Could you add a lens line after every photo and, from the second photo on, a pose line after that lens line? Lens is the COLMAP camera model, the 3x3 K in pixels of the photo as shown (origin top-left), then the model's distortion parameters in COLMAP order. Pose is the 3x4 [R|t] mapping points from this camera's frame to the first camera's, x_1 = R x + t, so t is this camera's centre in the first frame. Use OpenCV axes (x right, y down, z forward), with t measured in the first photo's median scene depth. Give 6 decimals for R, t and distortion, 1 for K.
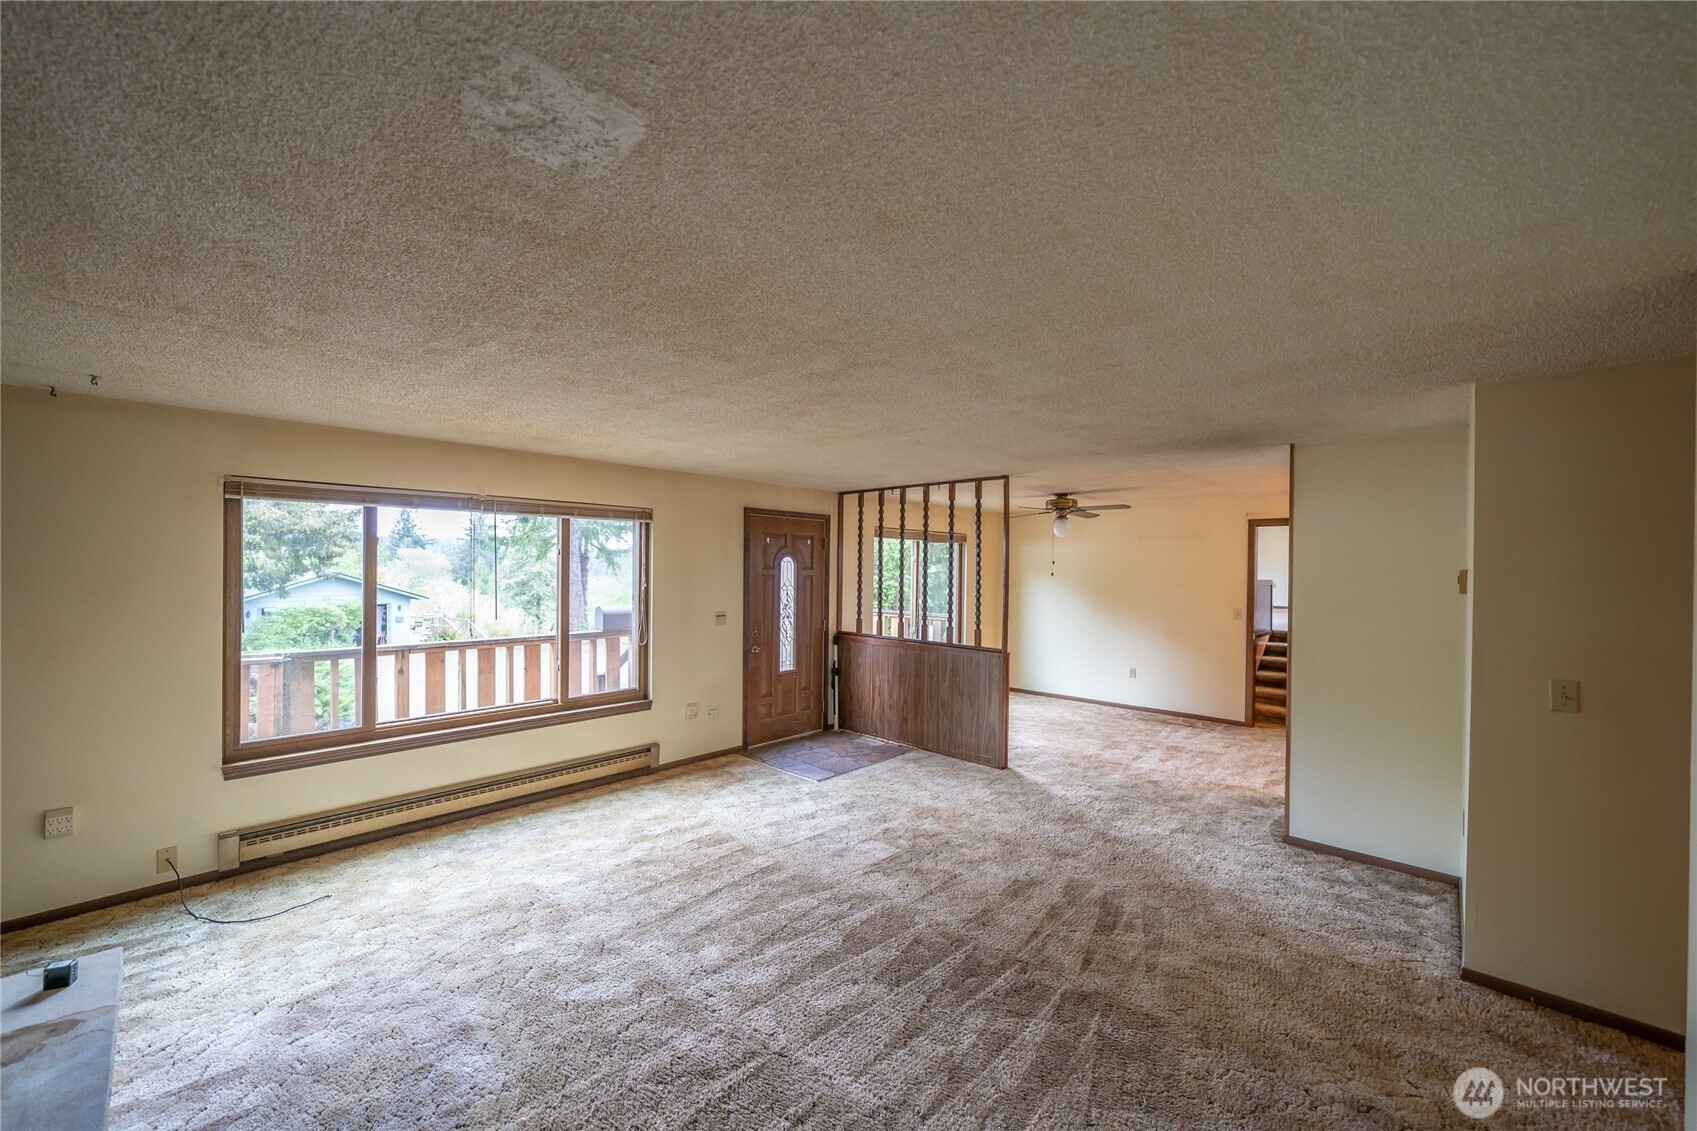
lens RADIAL K [[640.2, 0, 833.7], [0, 640.2, 573.2], [0, 0, 1]] dist [-0.002116, 0.000166]
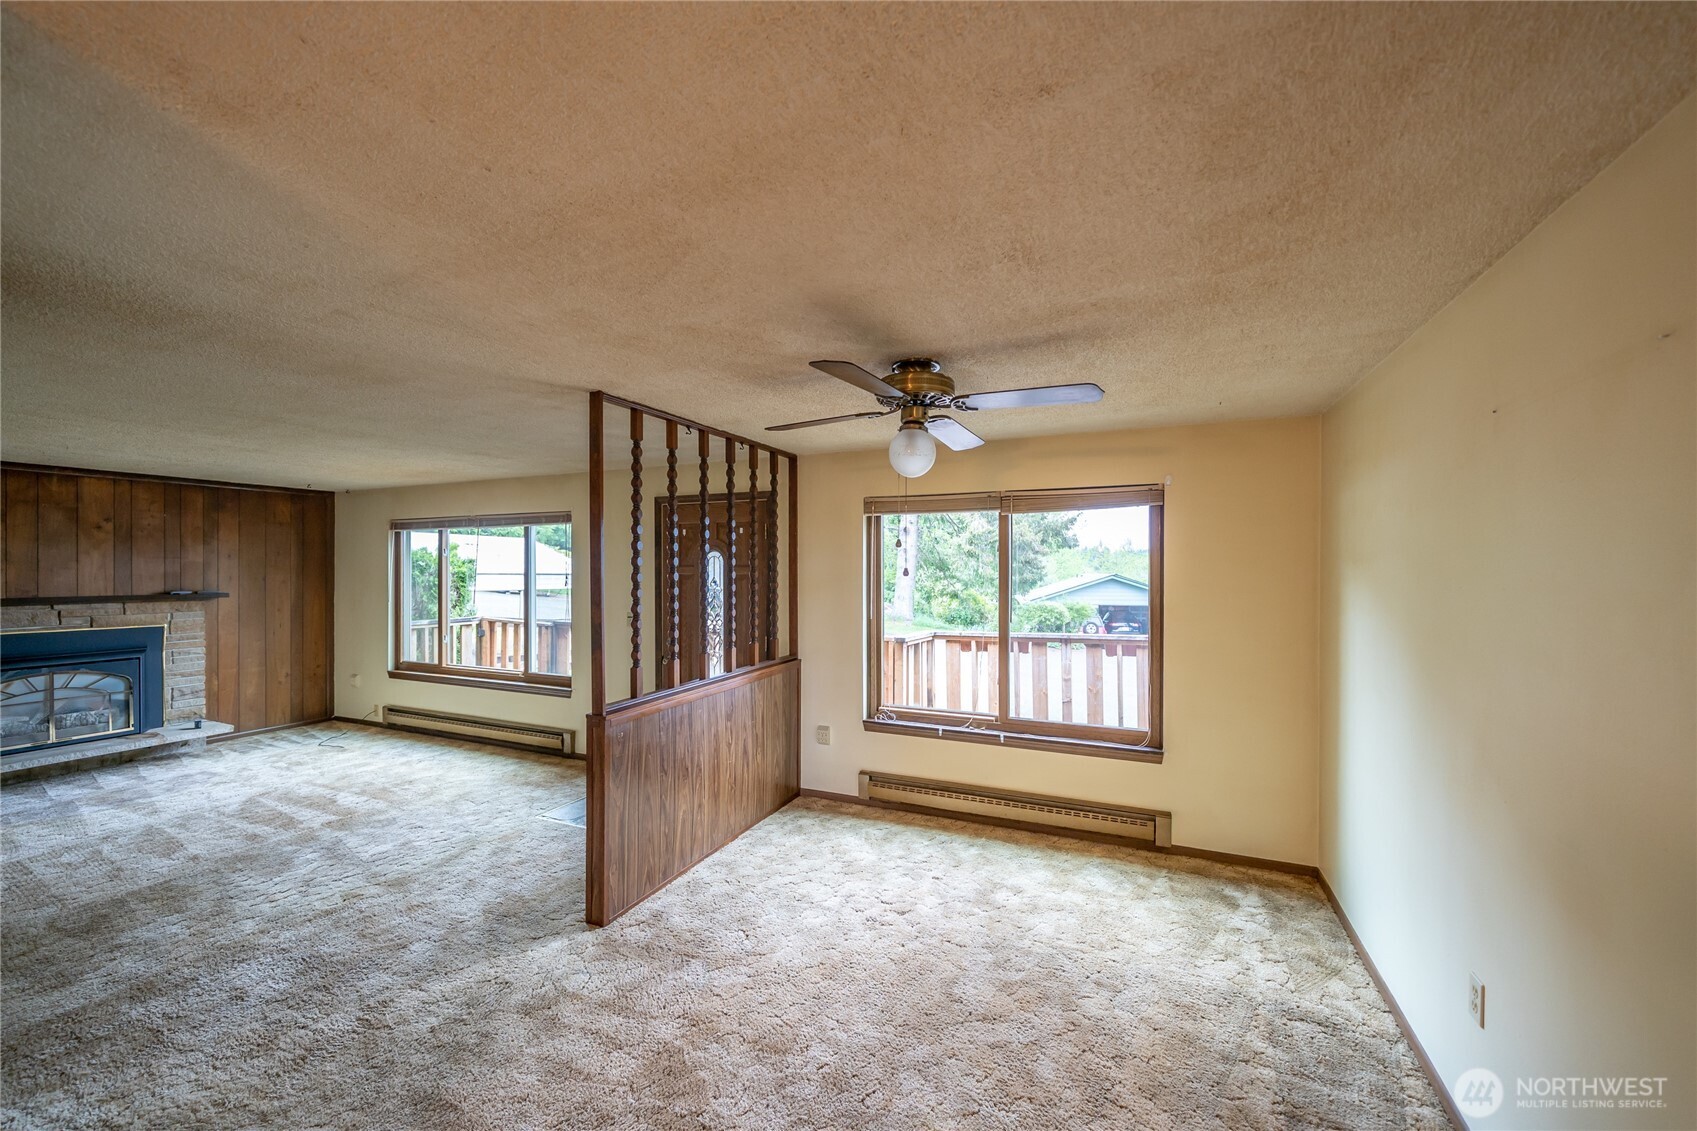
lens RADIAL K [[718.0, 0, 832.4], [0, 718.0, 566.1], [0, 0, 1]] dist [-0.001386, -0.000835]
pose [[0.302979, -0.014680, -0.952884, 0.993384], [-0.002678, 0.999864, -0.016255, 0.011928], [0.952994, 0.007476, 0.302898, 1.060671]]
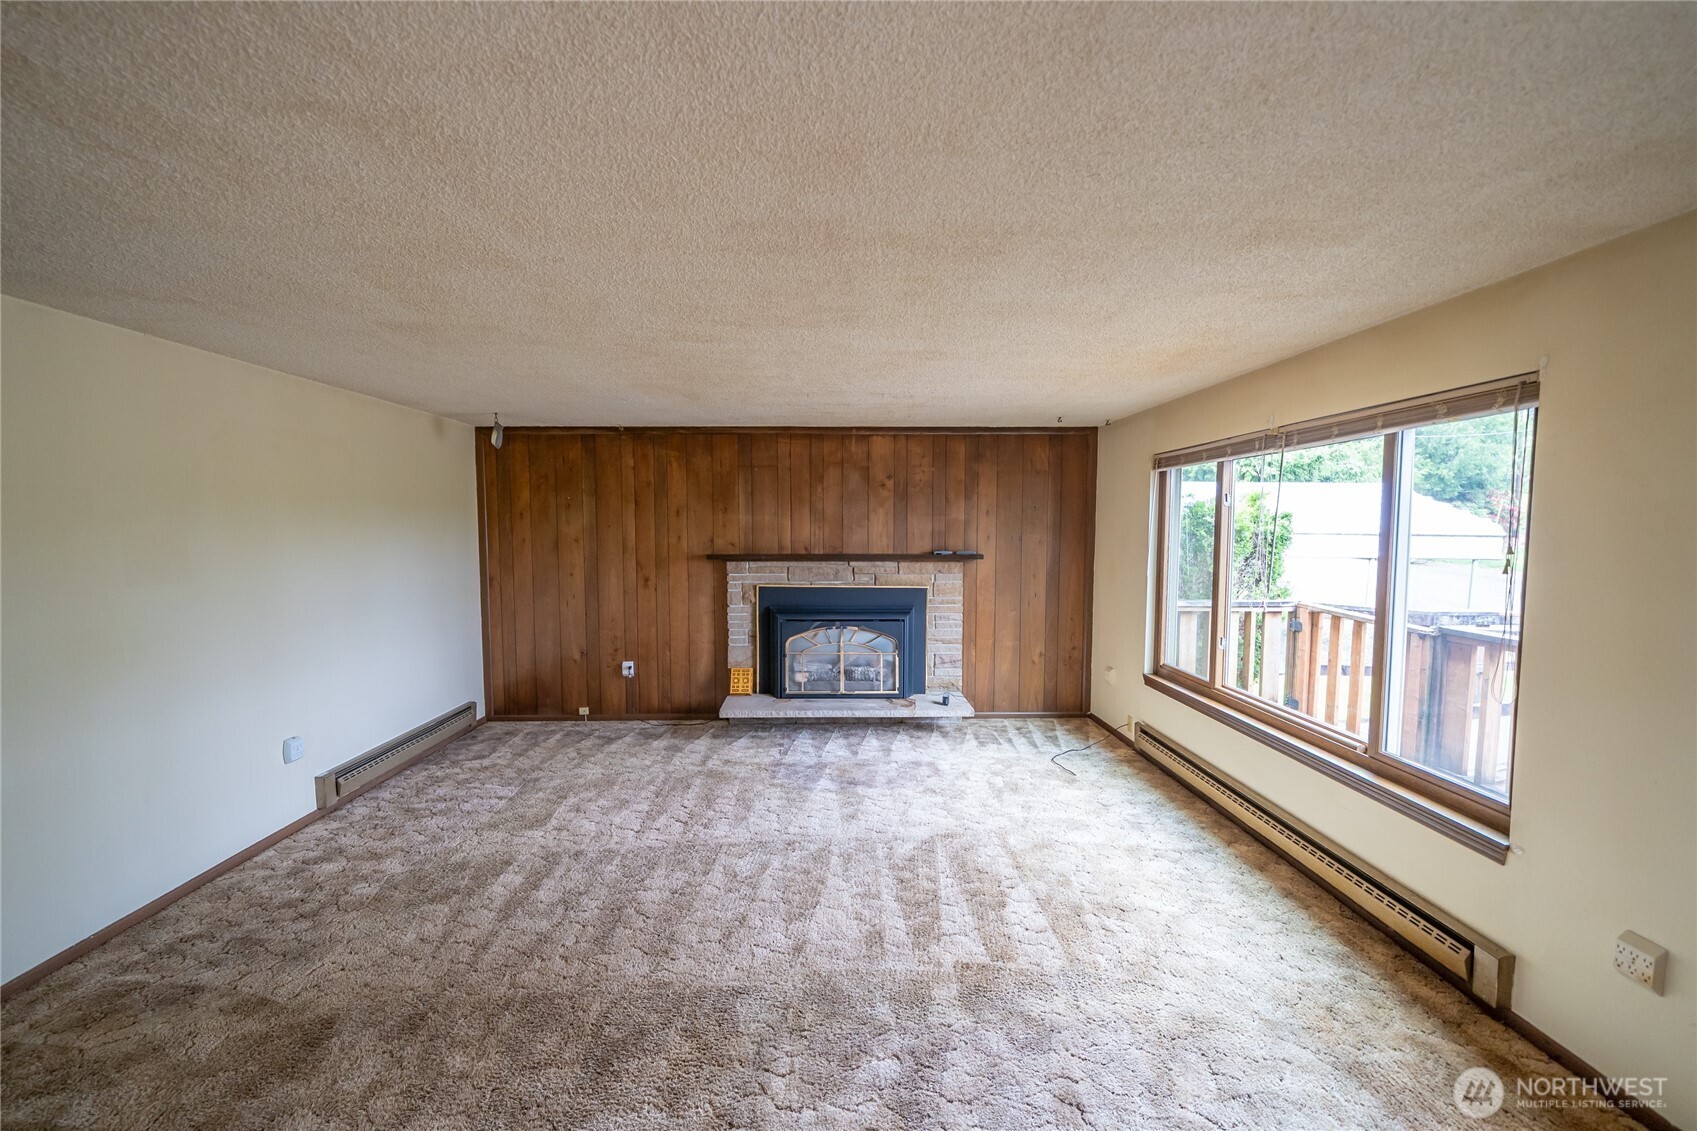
lens RADIAL K [[660.3, 0, 854.8], [0, 660.3, 568.3], [0, 0, 1]] dist [-0.004109, 0.000558]
pose [[-0.694303, 0.036576, -0.718753, 0.302543], [-0.012131, 0.997971, 0.062503, 0.001127], [0.719581, 0.052115, -0.692450, 0.990705]]
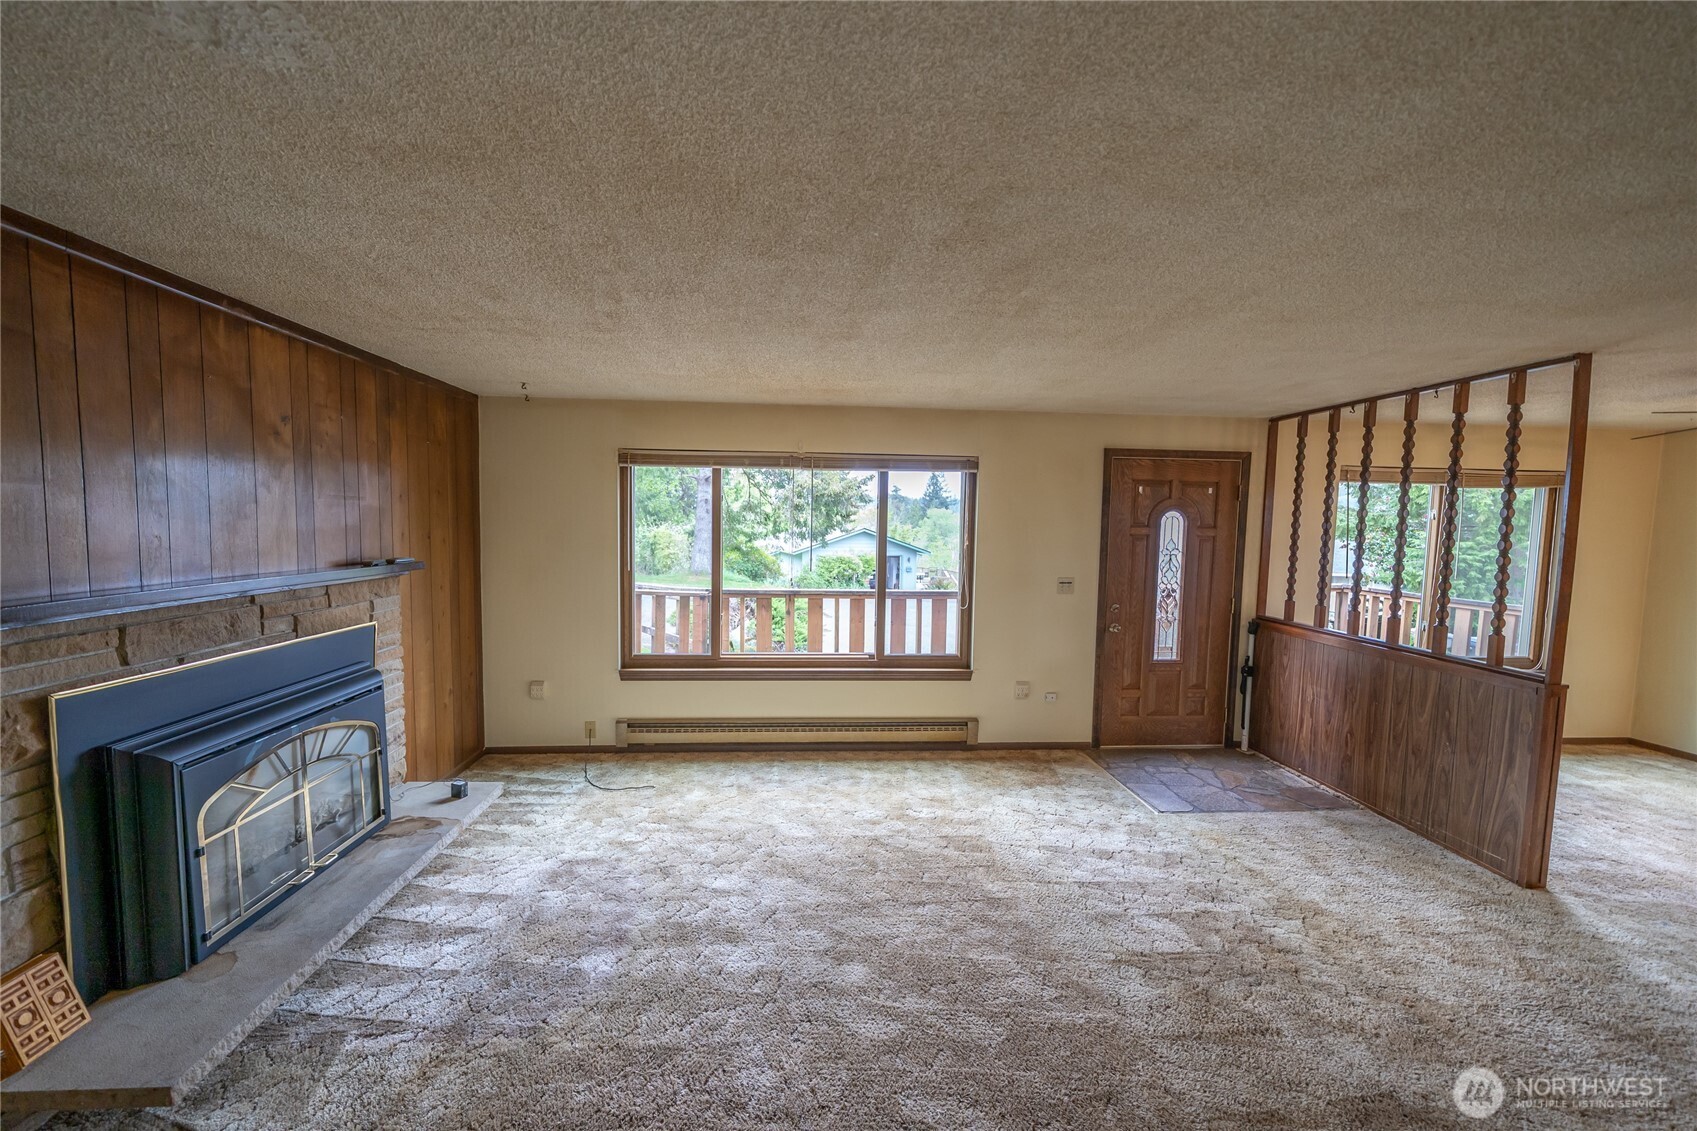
lens RADIAL K [[660.3, 0, 842.5], [0, 660.3, 572.0], [0, 0, 1]] dist [-0.004109, 0.000558]
pose [[0.747883, 0.054943, -0.661553, 0.189313], [-0.015289, 0.997730, 0.065578, 0.001261], [0.663654, -0.038930, 0.747026, 0.189739]]
